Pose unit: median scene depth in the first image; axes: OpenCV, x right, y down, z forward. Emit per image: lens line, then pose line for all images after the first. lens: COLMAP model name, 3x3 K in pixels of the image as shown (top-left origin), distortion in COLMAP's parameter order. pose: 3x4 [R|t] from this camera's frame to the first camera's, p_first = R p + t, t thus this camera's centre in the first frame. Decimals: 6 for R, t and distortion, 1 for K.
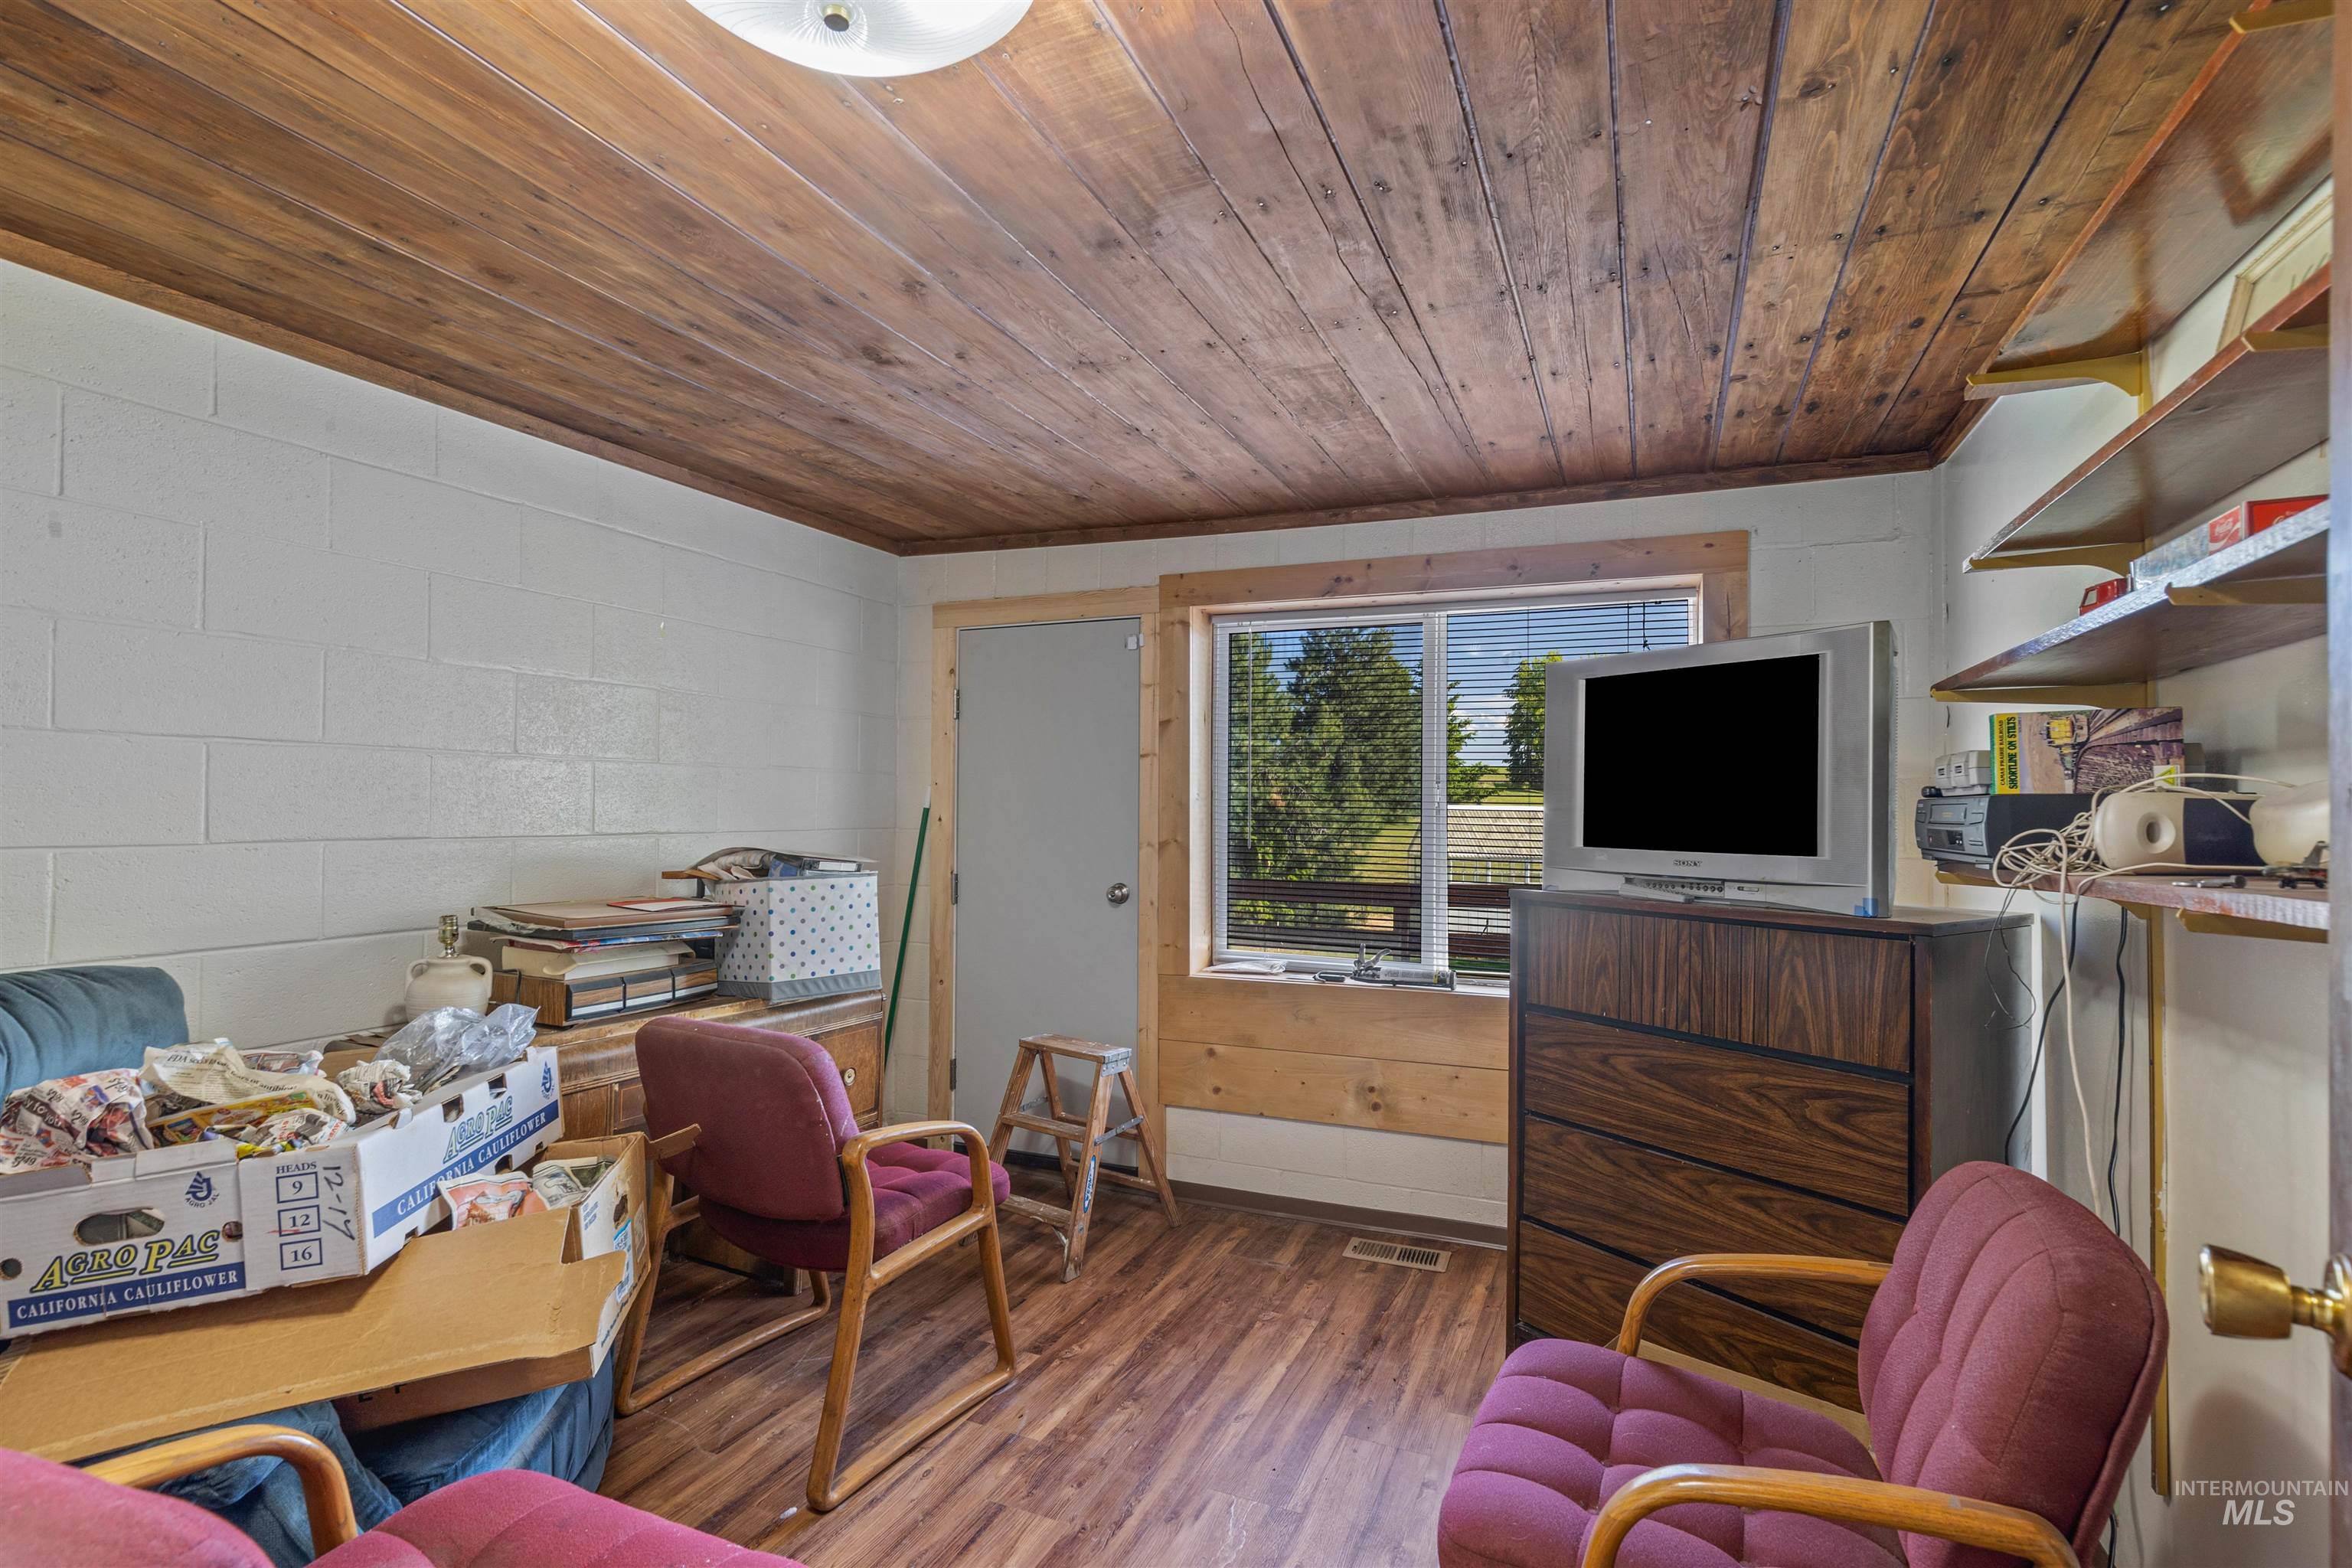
lens RADIAL K [[1073.9, 0, 1181.8], [0, 1073.9, 792.1], [0, 0, 1]] dist [-0.001705, 0.000093]
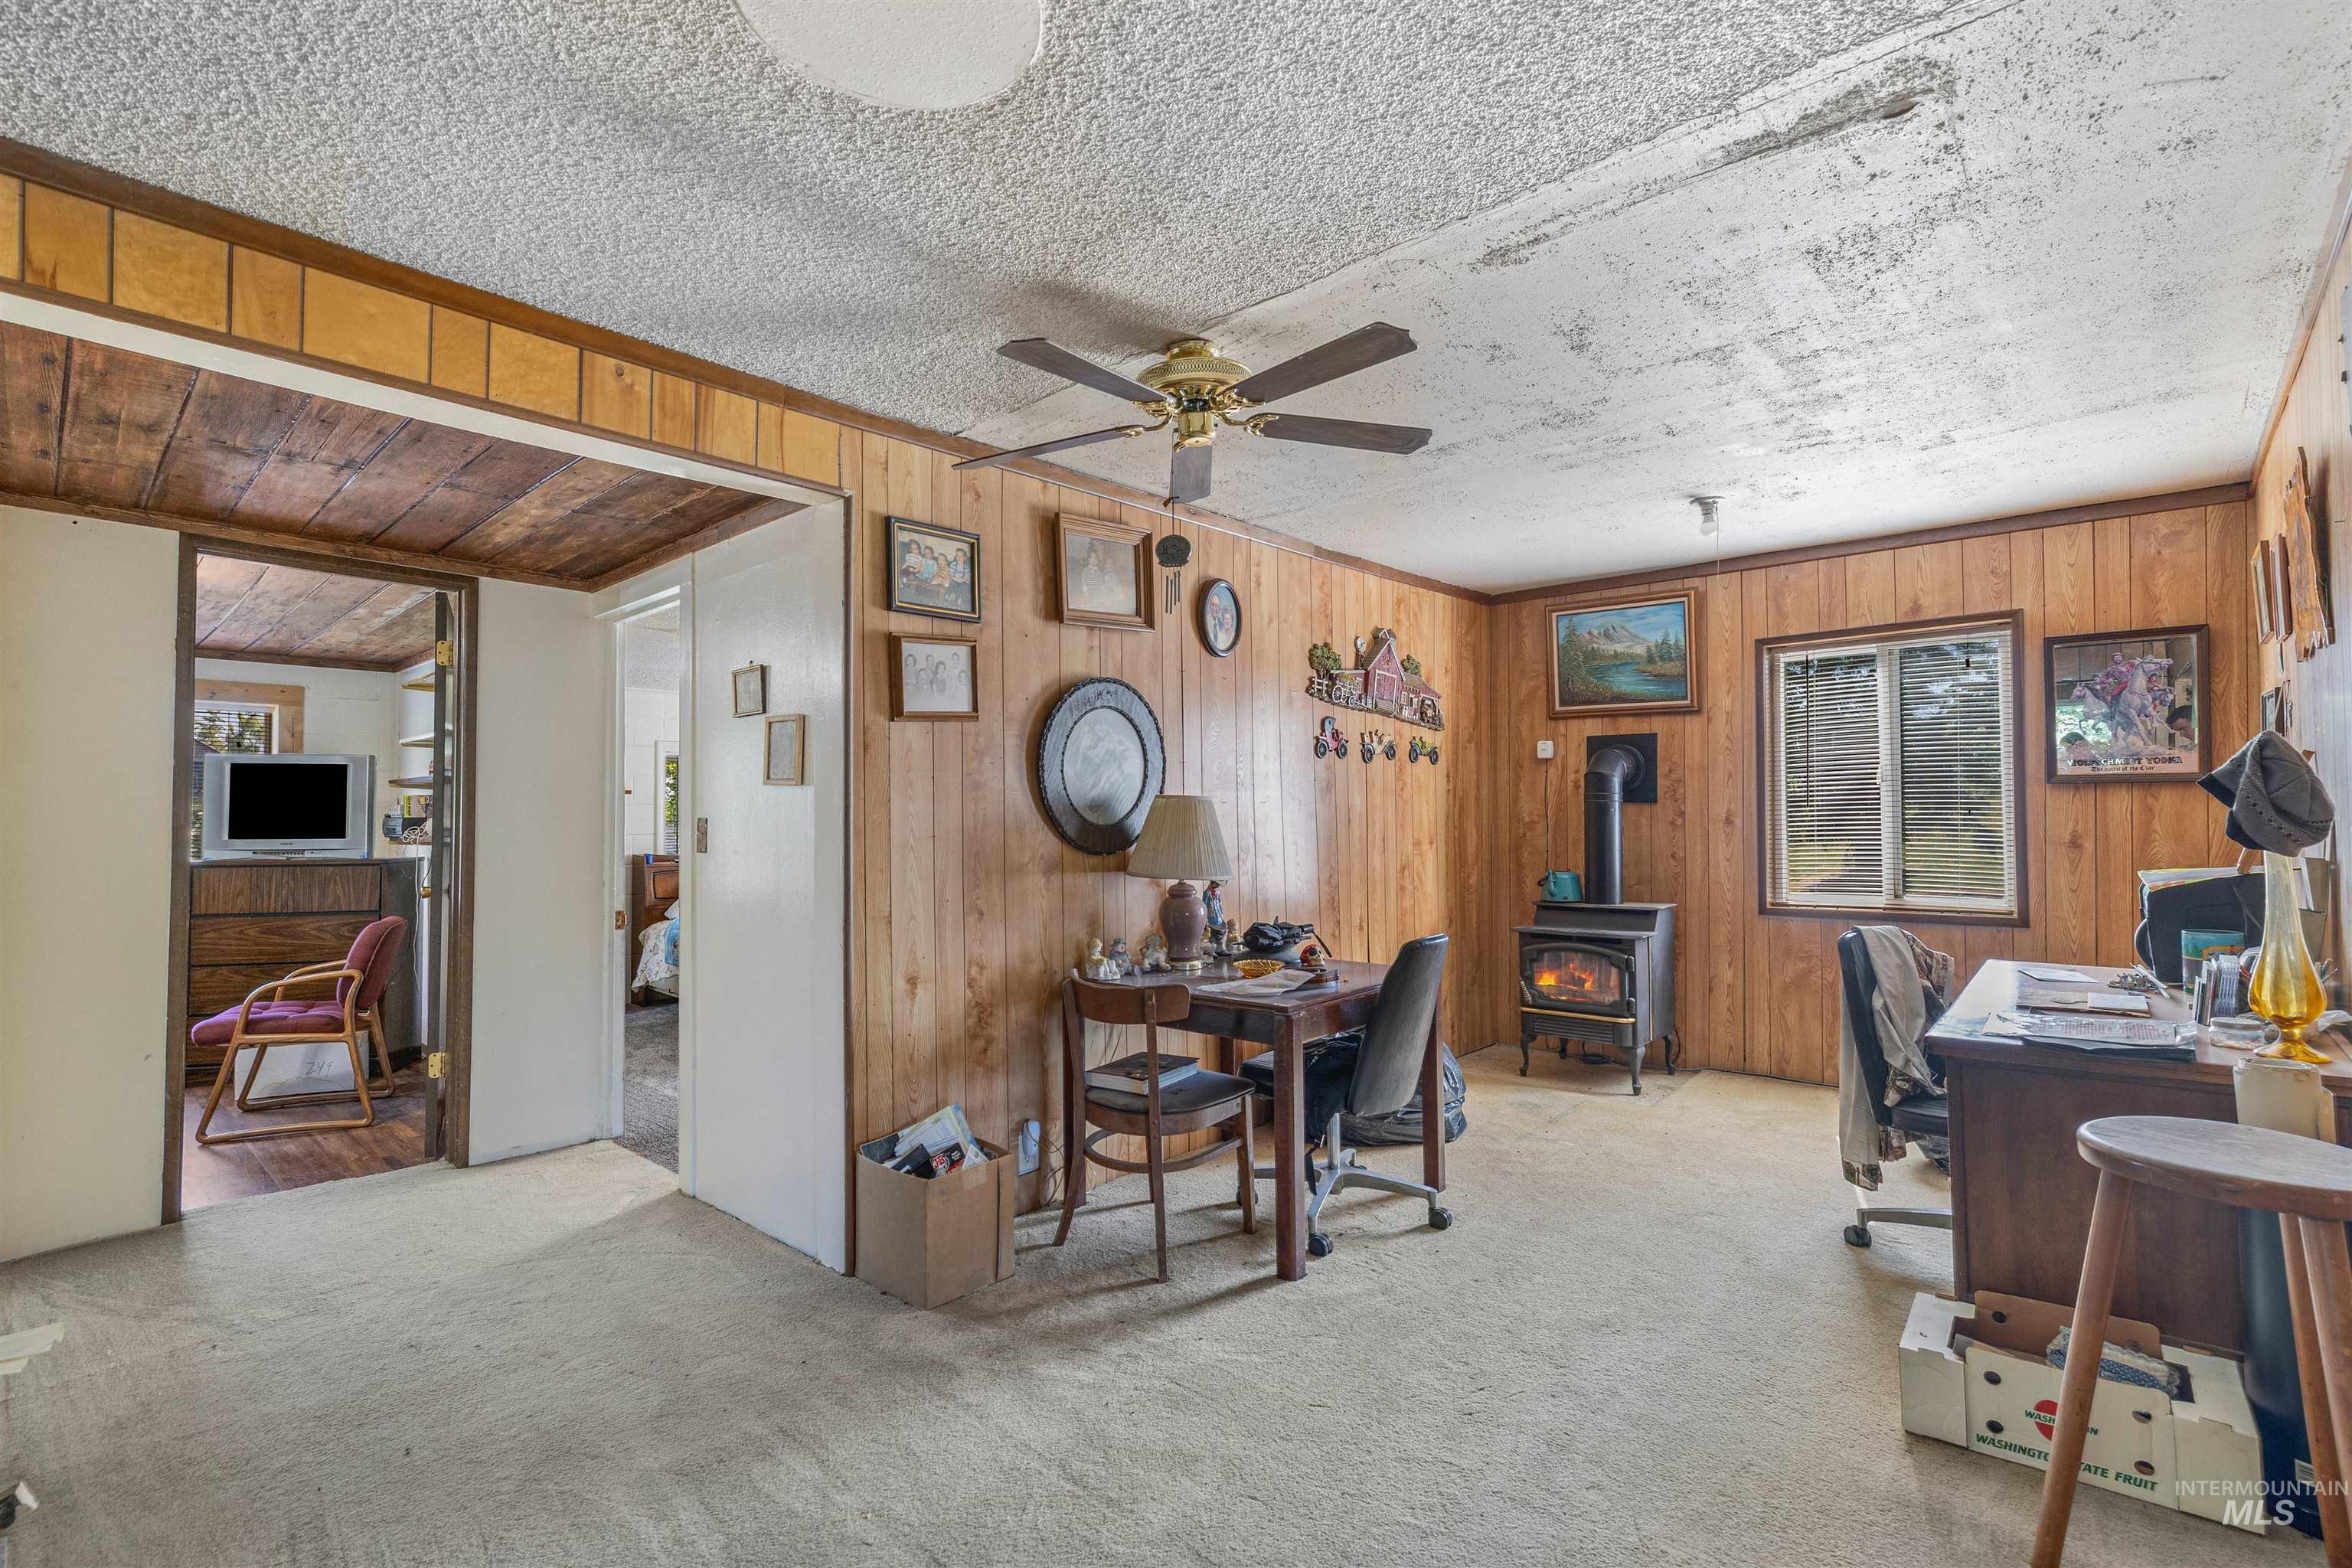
lens RADIAL K [[1073.9, 0, 1177.8], [0, 1073.9, 787.2], [0, 0, 1]] dist [-0.001705, 0.000093]
pose [[0.333240, 0.013277, 0.942749, -1.229149], [-0.007205, 0.999908, -0.011535, -0.052248], [-0.942815, -0.002948, 0.333305, -1.833360]]
